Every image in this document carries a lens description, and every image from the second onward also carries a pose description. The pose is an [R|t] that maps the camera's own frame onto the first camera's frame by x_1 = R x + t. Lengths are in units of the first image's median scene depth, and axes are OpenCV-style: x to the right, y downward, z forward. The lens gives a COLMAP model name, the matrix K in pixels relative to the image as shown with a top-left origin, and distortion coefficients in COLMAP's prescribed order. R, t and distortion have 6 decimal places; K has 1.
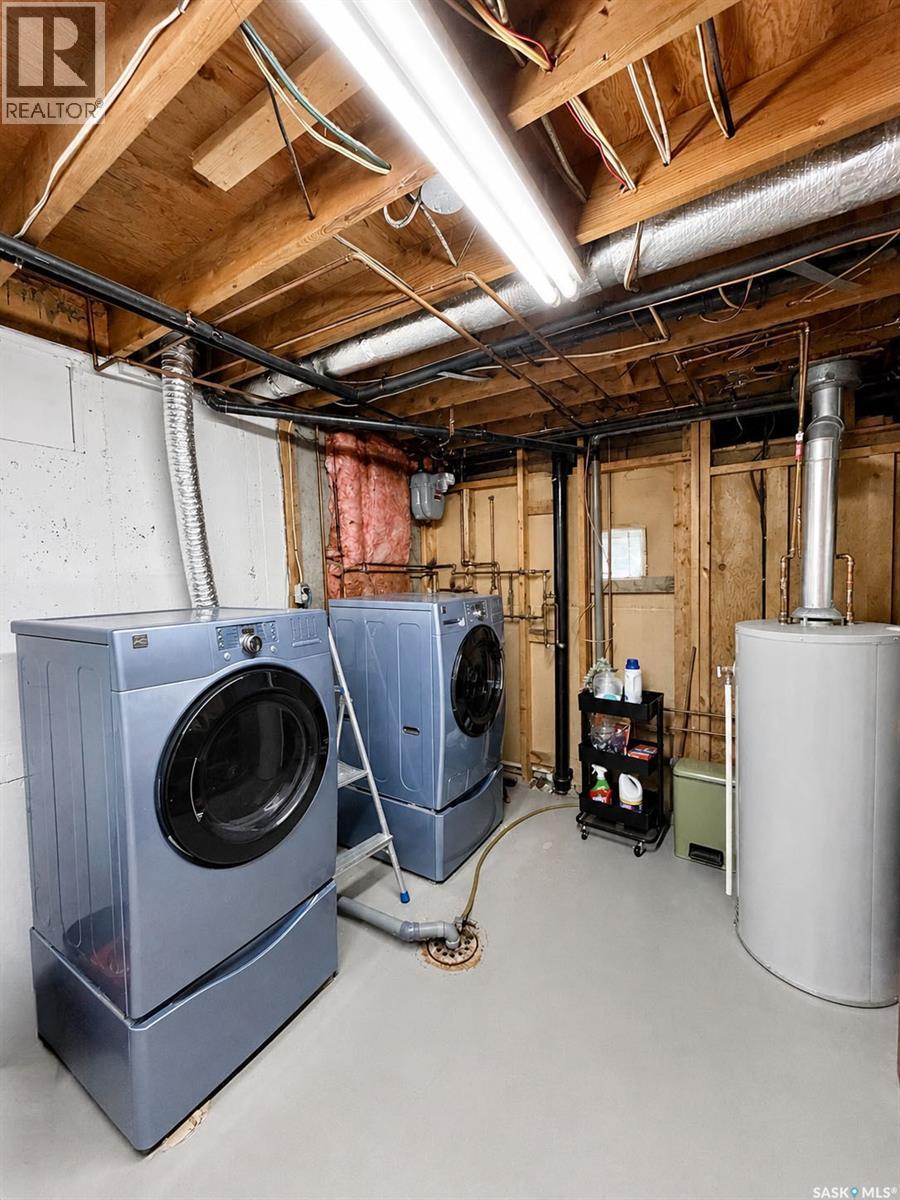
lens RADIAL K [[478.7, 0, 447.8], [0, 478.7, 595.3], [0, 0, 1]] dist [0.000941, -0.000149]
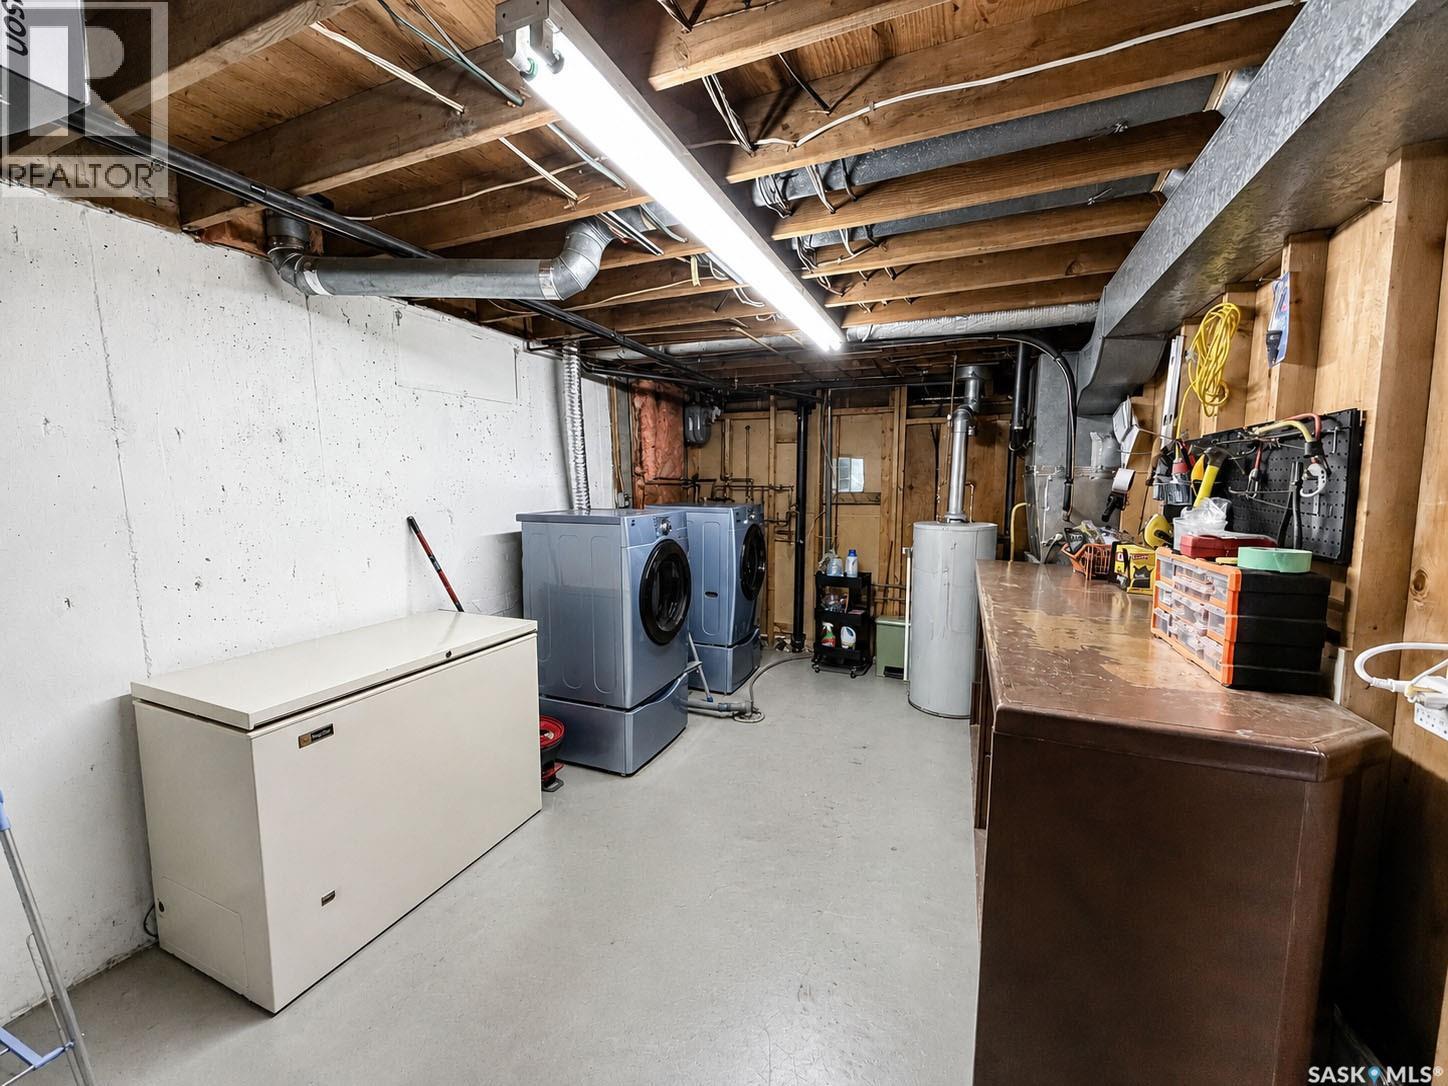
lens RADIAL K [[577.7, 0, 717.9], [0, 577.7, 542.1], [0, 0, 1]] dist [0.000941, -0.000149]
pose [[0.985464, 0.003845, 0.169839, -0.303868], [-0.014633, 0.997949, 0.062315, 0.008086], [-0.169251, -0.063894, 0.983500, -0.632539]]
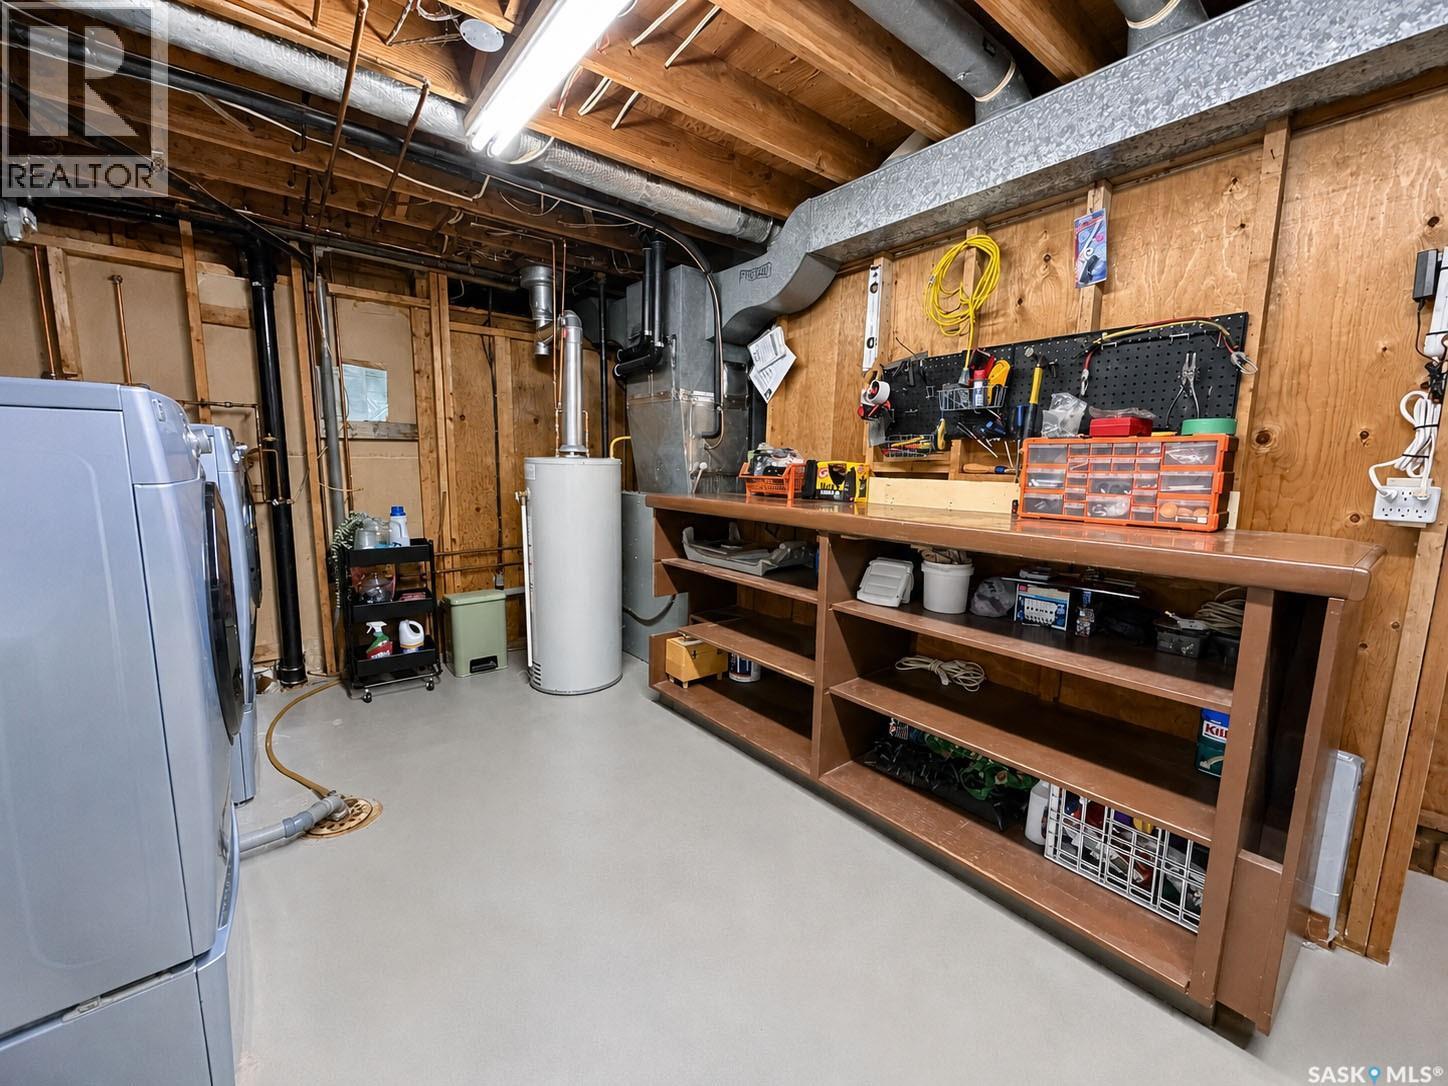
lens RADIAL K [[584.0, 0, 717.3], [0, 584.0, 547.6], [0, 0, 1]] dist [-0.000693, -0.000235]
pose [[0.315404, -0.114998, 0.941964, -0.517032], [0.016037, 0.993134, 0.115876, 0.087165], [-0.948822, -0.021441, 0.315083, 0.006866]]
